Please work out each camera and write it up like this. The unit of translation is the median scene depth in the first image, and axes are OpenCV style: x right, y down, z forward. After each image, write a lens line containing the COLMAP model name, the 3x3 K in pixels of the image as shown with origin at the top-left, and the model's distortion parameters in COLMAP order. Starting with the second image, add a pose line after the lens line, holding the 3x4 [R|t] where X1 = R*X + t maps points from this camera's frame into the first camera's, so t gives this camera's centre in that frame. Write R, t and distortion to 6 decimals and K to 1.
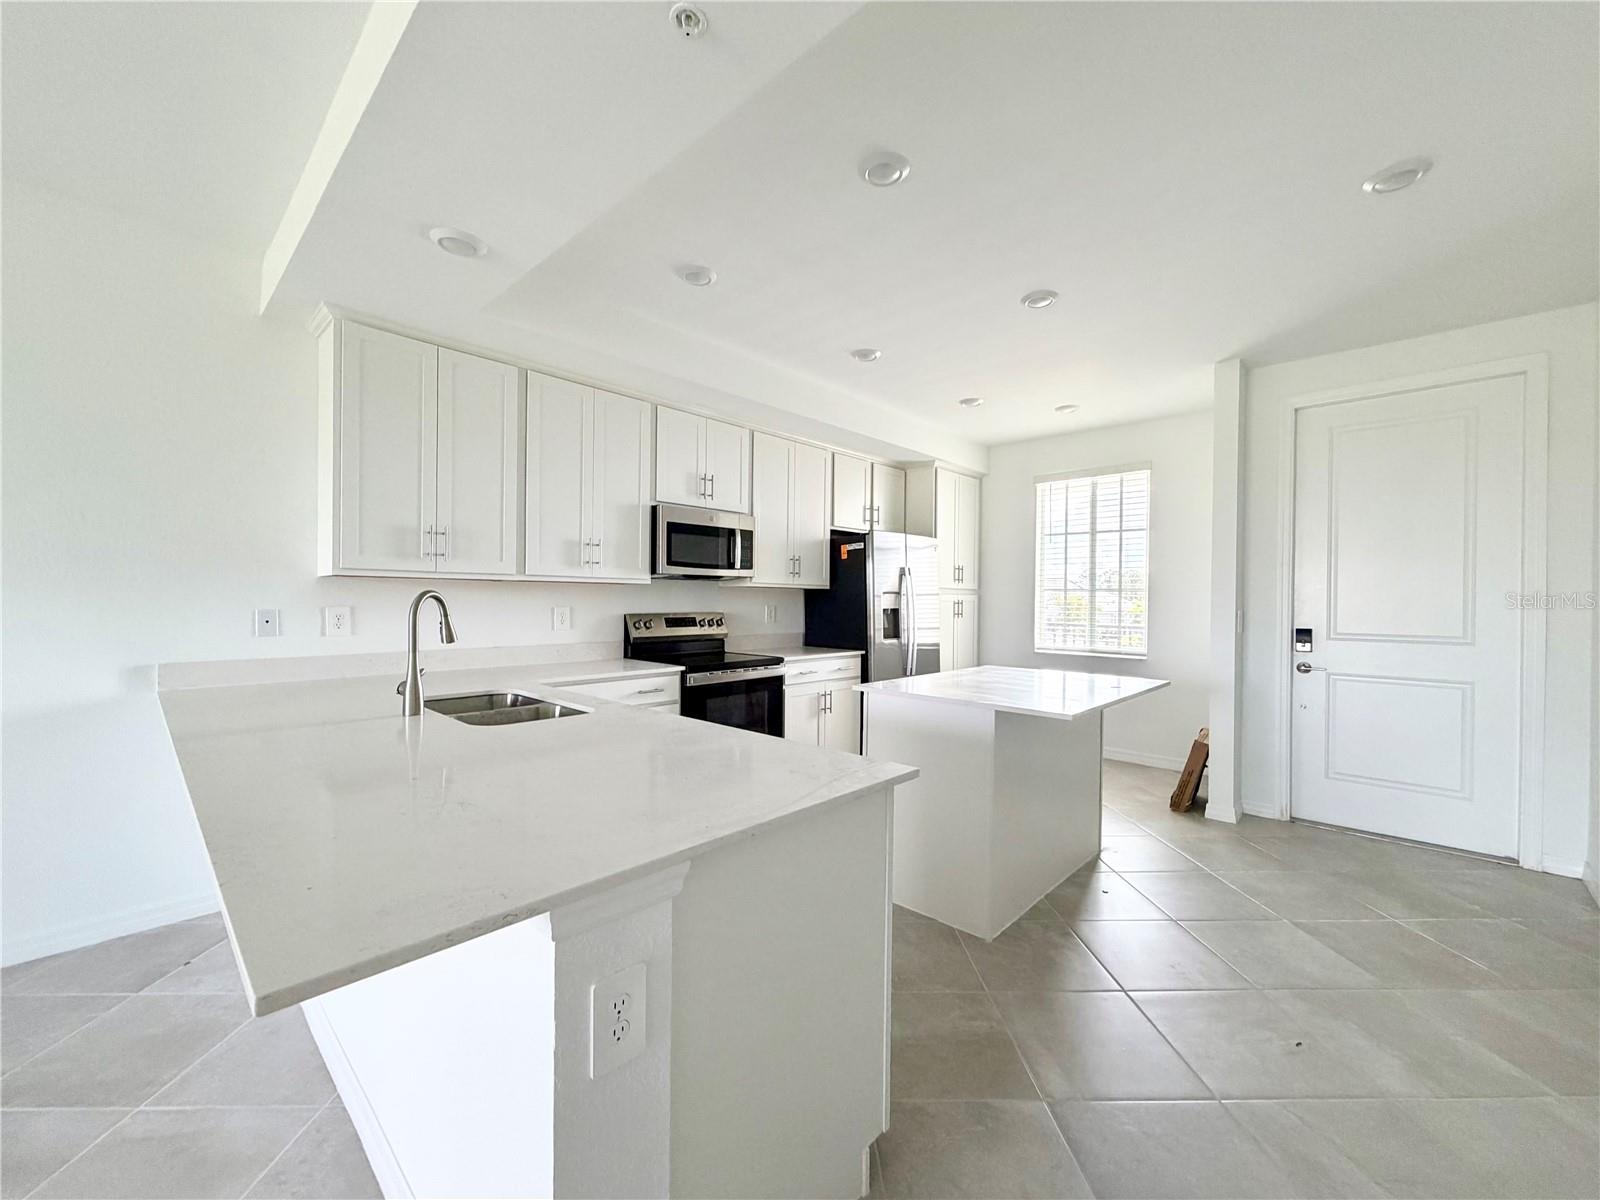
lens RADIAL K [[639.7, 0, 798.4], [0, 639.7, 595.7], [0, 0, 1]] dist [0.002780, 0.000406]
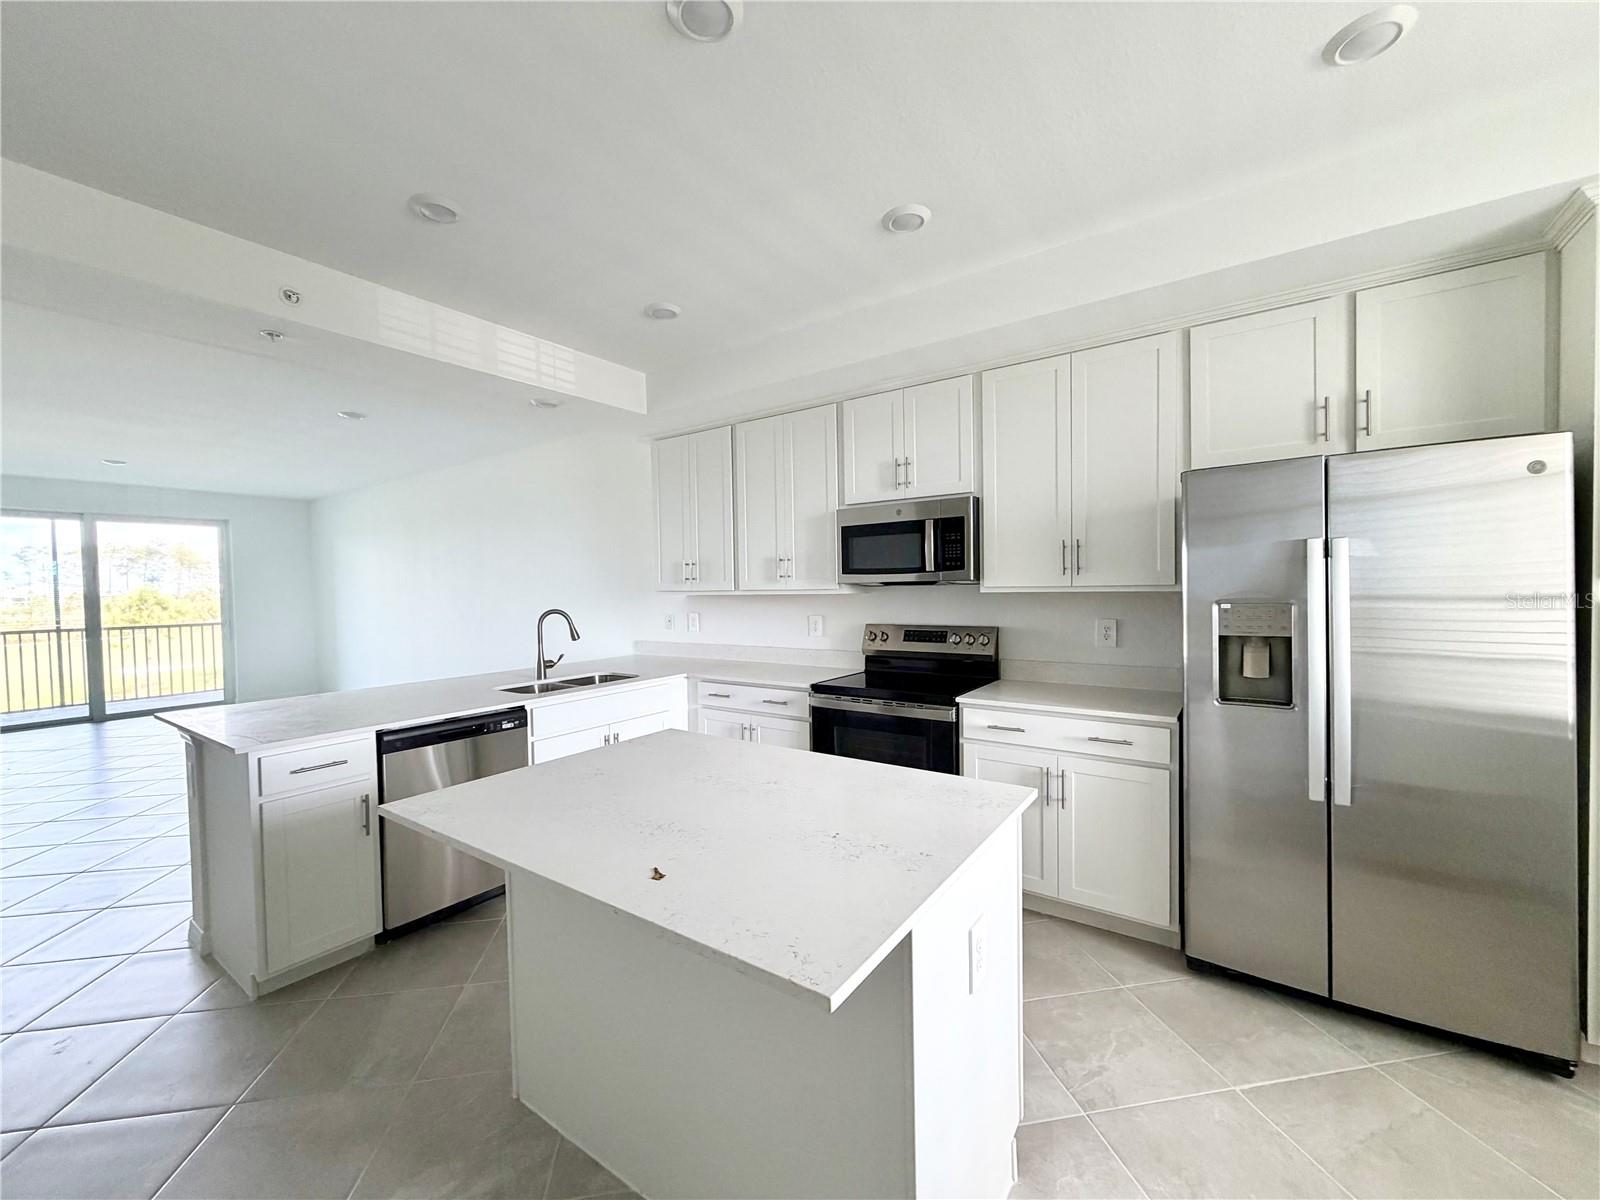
lens RADIAL K [[639.7, 0, 800.1], [0, 639.7, 601.0], [0, 0, 1]] dist [0.002780, 0.000406]
pose [[0.131171, 0.007436, -0.991332, 0.660767], [0.018961, 0.999770, 0.010008, -0.017738], [0.991178, -0.020110, 0.131000, 0.767480]]
